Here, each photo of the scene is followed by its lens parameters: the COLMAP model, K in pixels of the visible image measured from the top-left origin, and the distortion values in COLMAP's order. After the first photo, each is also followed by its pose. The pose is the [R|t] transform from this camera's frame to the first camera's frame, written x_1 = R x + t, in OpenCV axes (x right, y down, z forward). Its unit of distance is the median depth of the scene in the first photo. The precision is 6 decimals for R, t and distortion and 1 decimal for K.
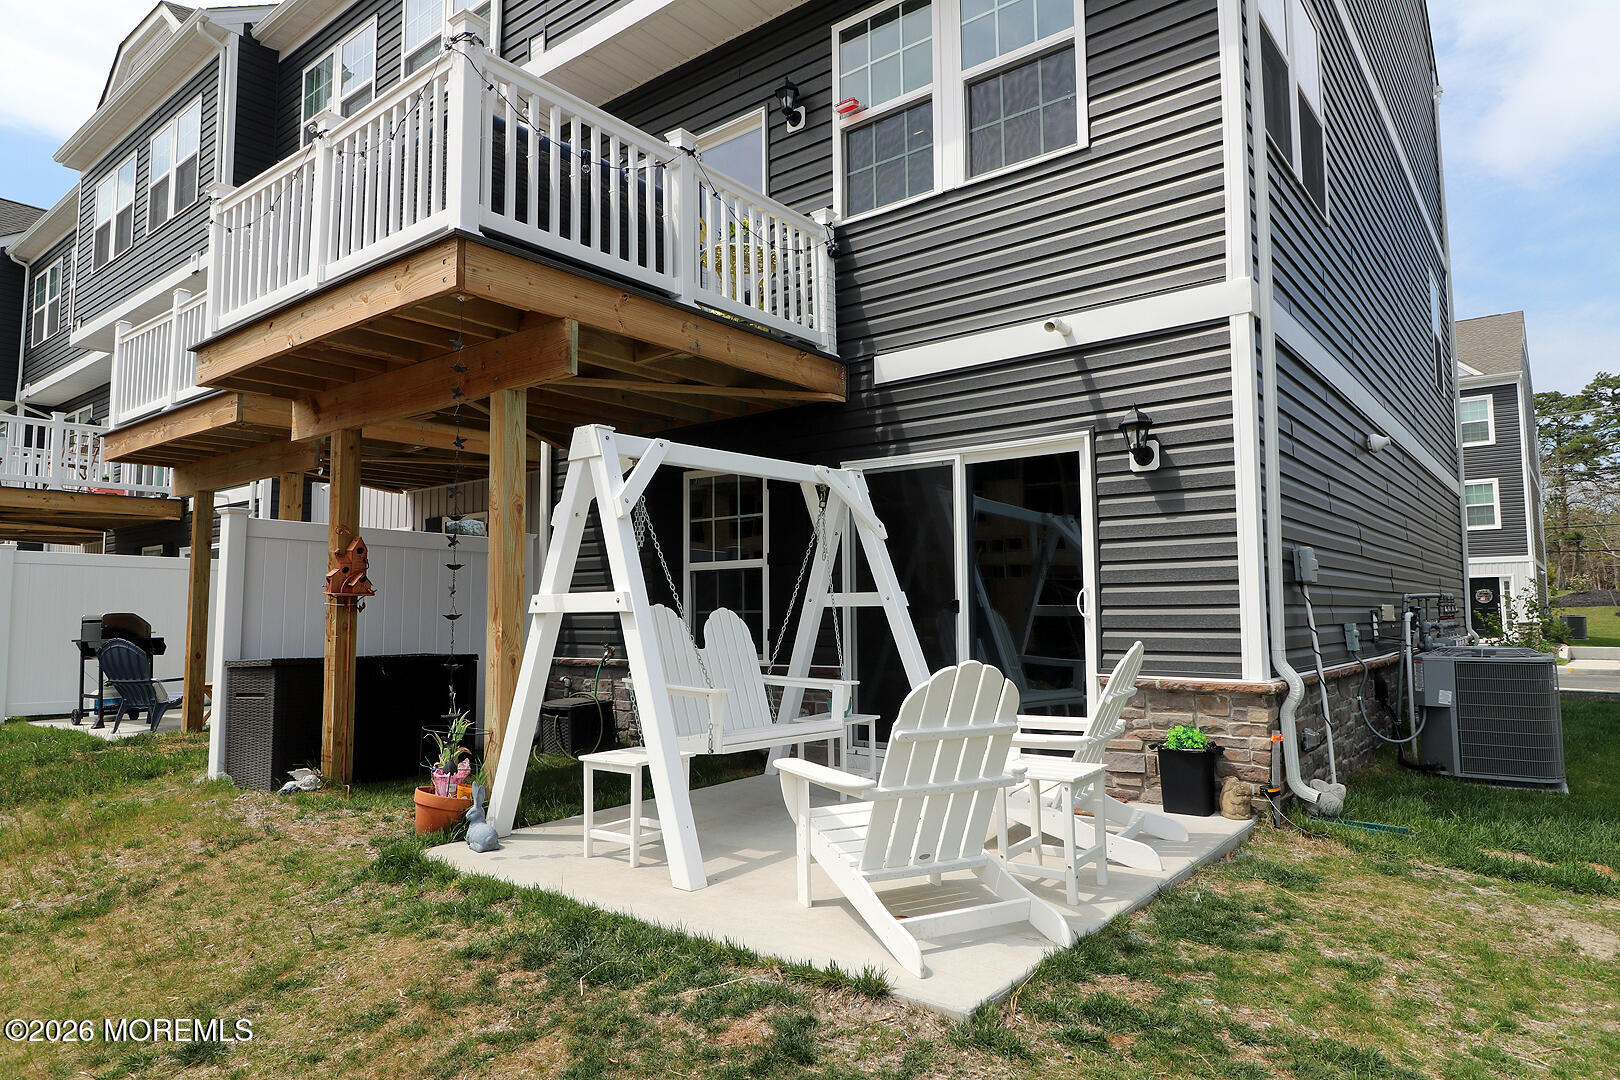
lens RADIAL K [[969.1, 0, 808.3], [0, 969.1, 533.9], [0, 0, 1]] dist [-0.001449, -0.002195]
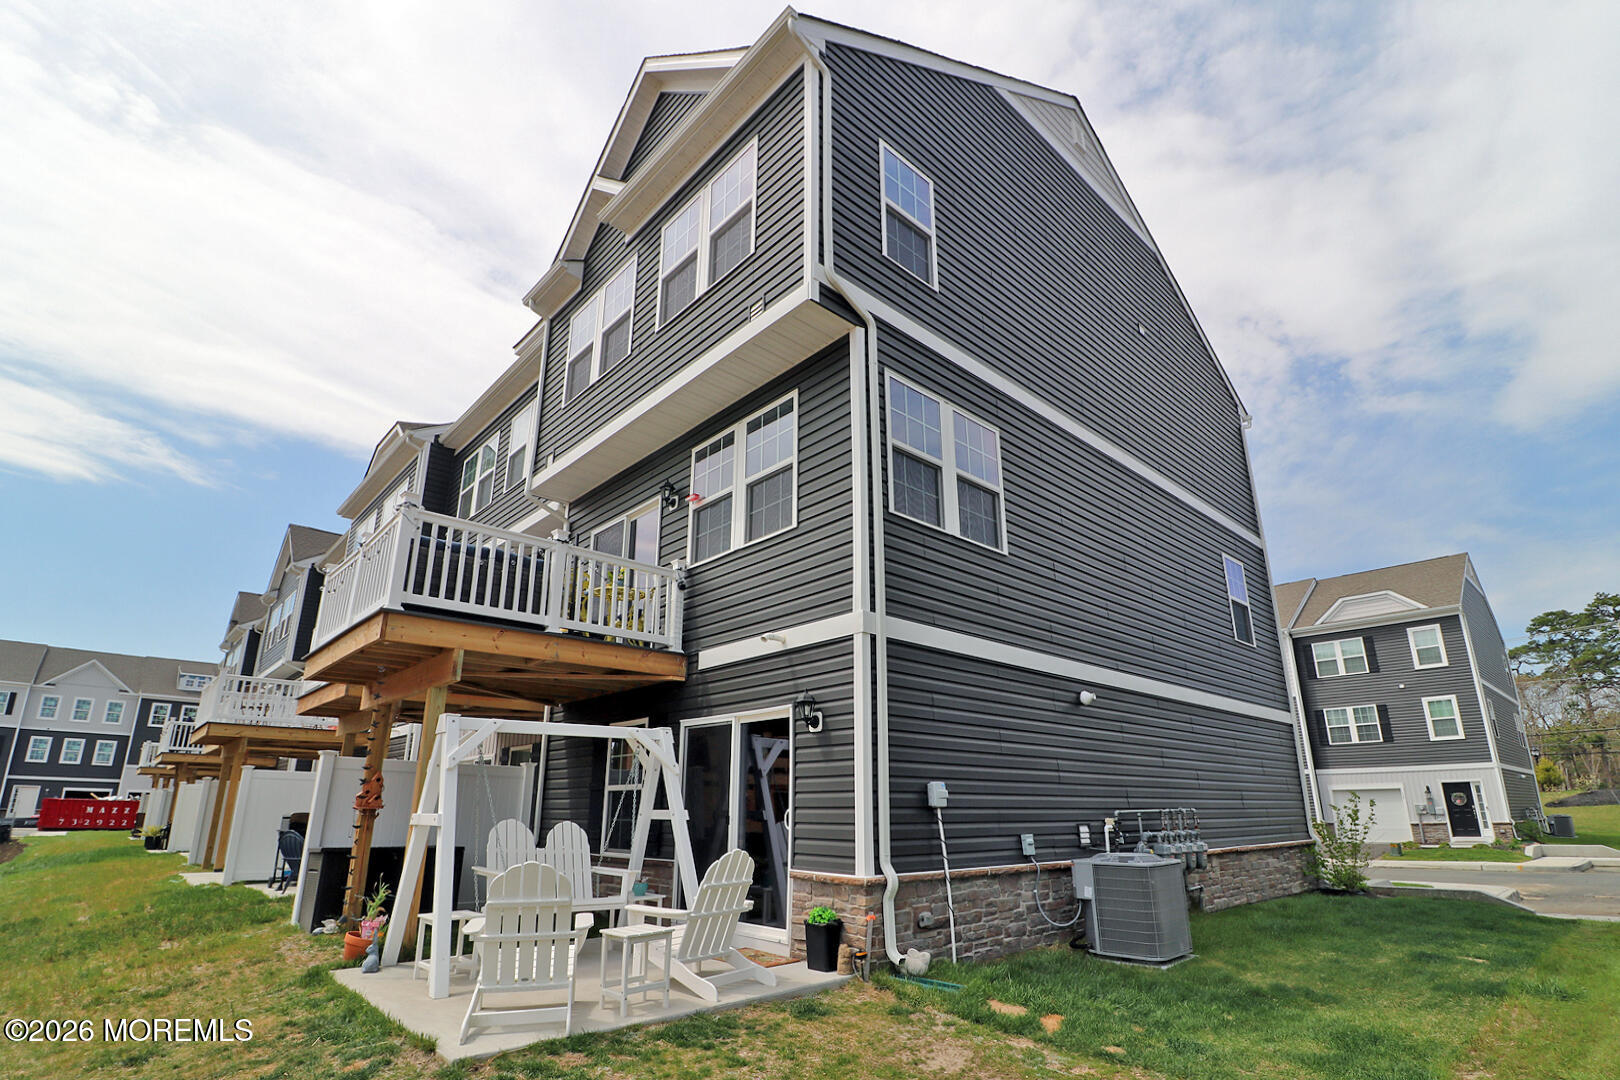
lens RADIAL K [[758.0, 0, 790.1], [0, 758.0, 583.7], [0, 0, 1]] dist [-0.008607, -0.008761]
pose [[0.988052, -0.036241, -0.149798, 0.435742], [0.004546, 0.978391, -0.206714, -0.040941], [0.154053, 0.203563, 0.966866, -0.198784]]
